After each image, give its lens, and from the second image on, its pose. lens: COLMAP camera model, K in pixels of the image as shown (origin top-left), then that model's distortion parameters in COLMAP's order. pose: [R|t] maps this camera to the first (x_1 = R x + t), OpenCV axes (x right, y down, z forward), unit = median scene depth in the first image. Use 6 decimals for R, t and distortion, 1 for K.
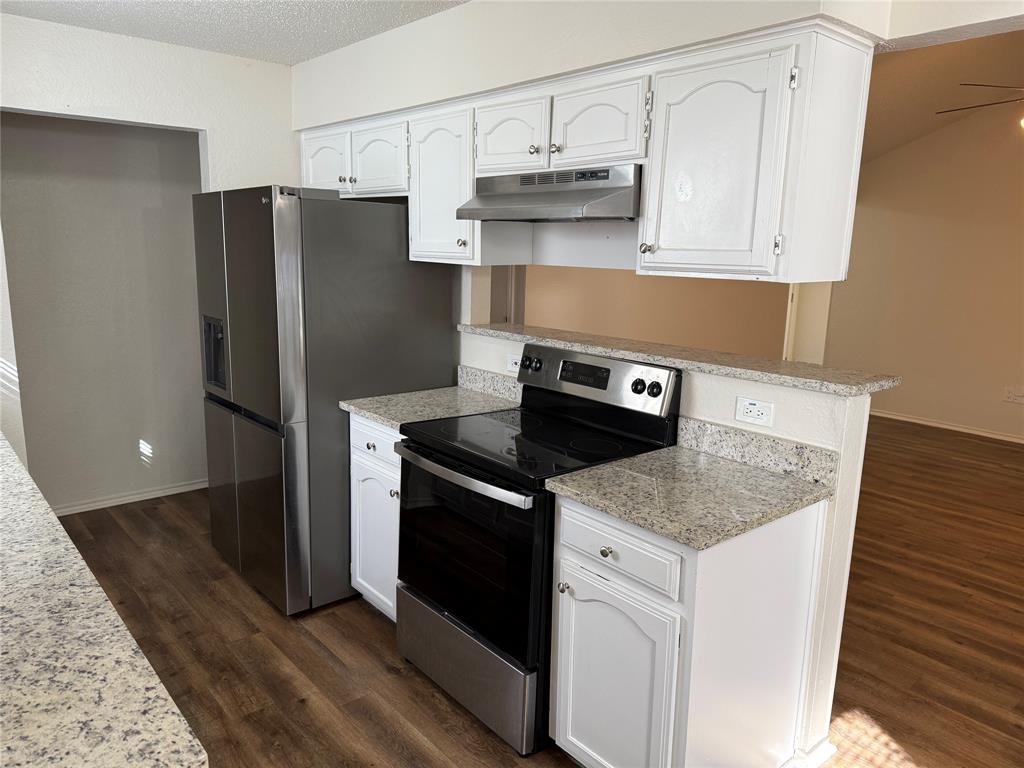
lens RADIAL K [[732.5, 0, 514.6], [0, 732.5, 379.7], [0, 0, 1]] dist [0.038171, -0.009681]
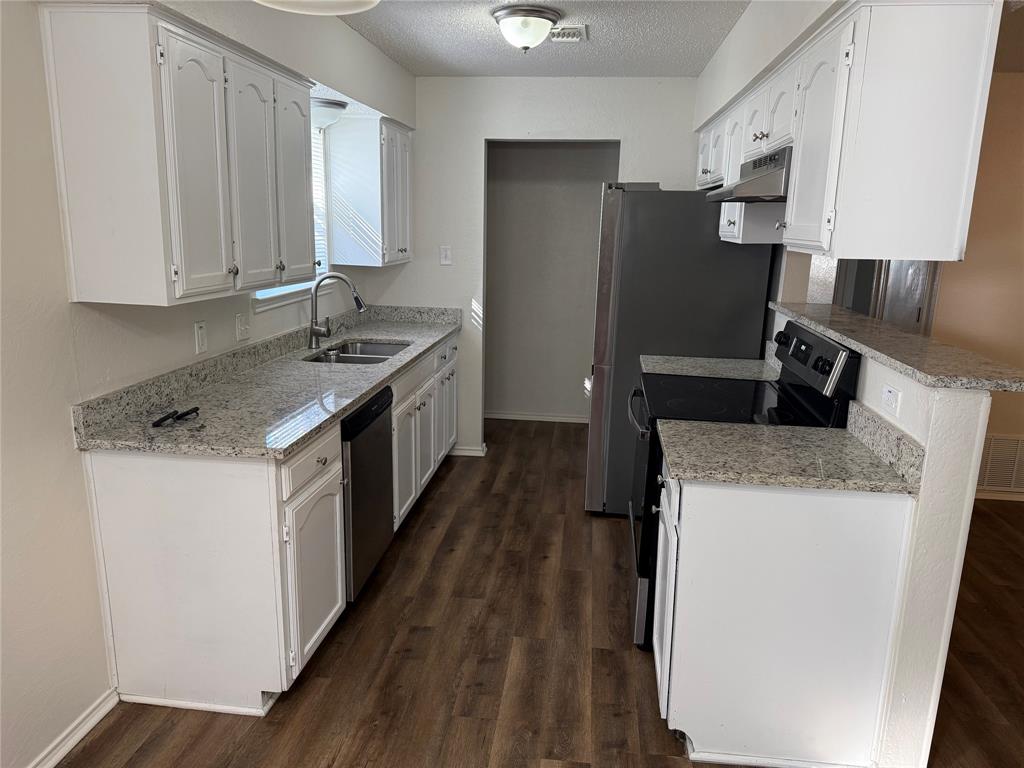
lens RADIAL K [[732.5, 0, 514.6], [0, 732.5, 386.1], [0, 0, 1]] dist [0.038171, -0.009681]
pose [[0.670581, 0.152138, -0.726068, 0.596913], [-0.139115, 0.987171, 0.078366, 0.016674], [0.728676, 0.048456, 0.683143, 0.001709]]
